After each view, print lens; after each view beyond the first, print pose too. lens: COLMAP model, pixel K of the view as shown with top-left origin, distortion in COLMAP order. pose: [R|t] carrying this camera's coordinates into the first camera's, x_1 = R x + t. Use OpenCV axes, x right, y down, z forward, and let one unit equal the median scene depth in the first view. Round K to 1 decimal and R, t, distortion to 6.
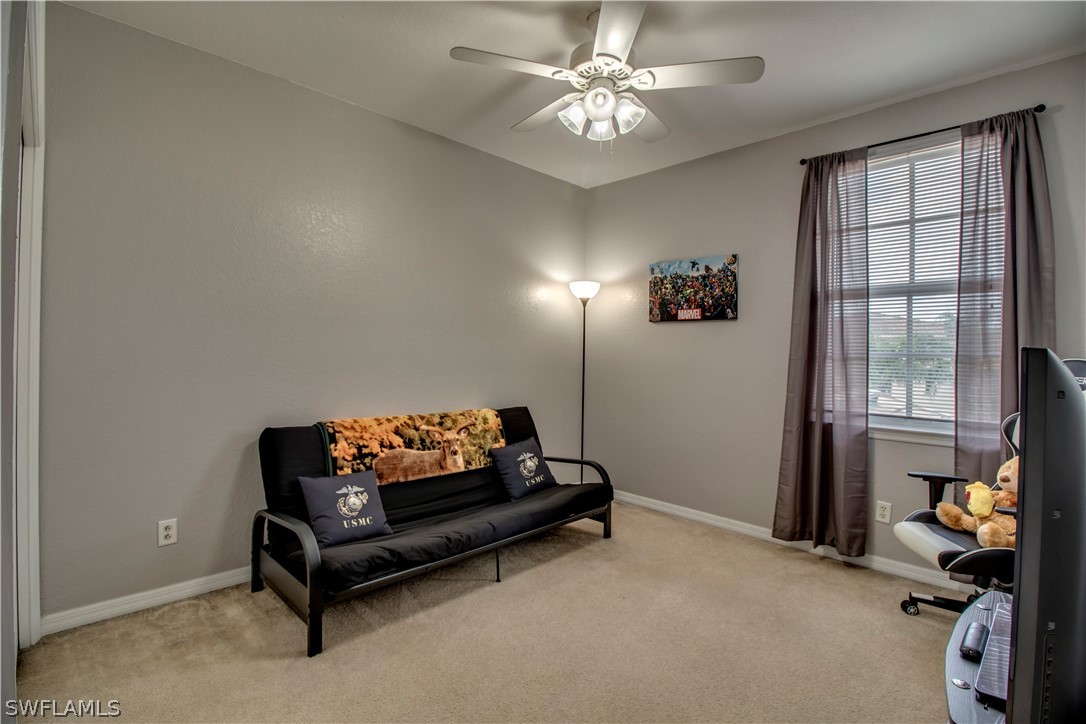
lens RADIAL K [[498.4, 0, 544.1], [0, 498.4, 356.5], [0, 0, 1]] dist [-0.009198, -0.007826]
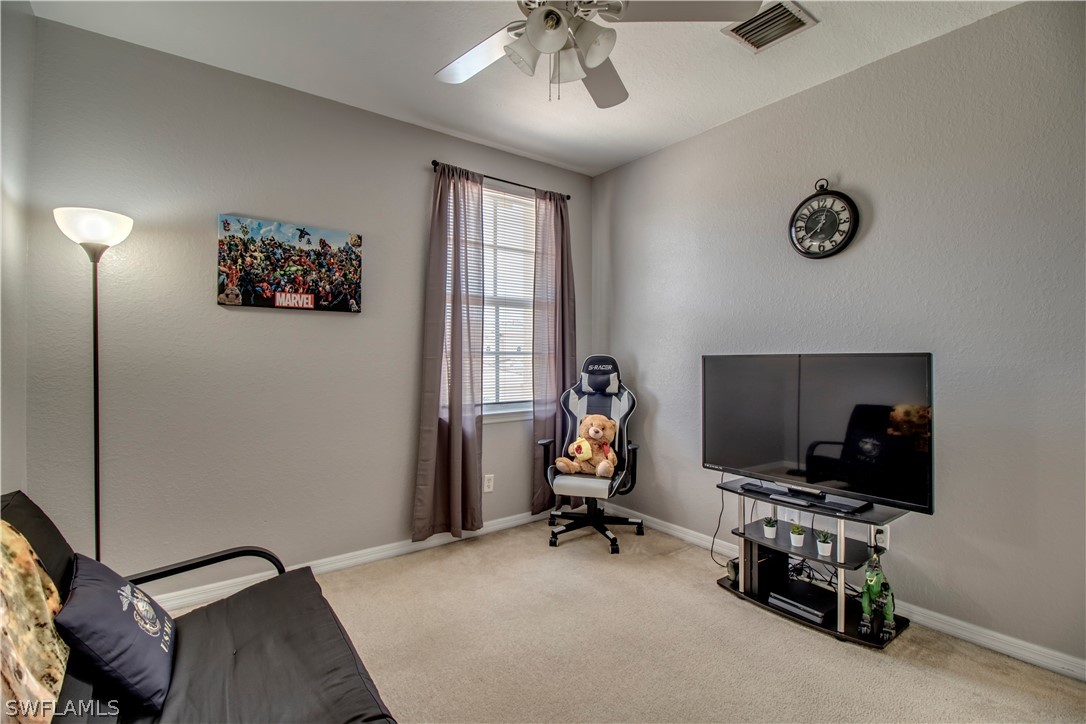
lens RADIAL K [[498.4, 0, 545.1], [0, 498.4, 357.8], [0, 0, 1]] dist [-0.009198, -0.007826]
pose [[0.129140, -0.021389, 0.991396, -0.388754], [0.009025, 0.999751, 0.020393, -0.012240], [-0.991585, 0.006314, 0.129301, 0.550708]]
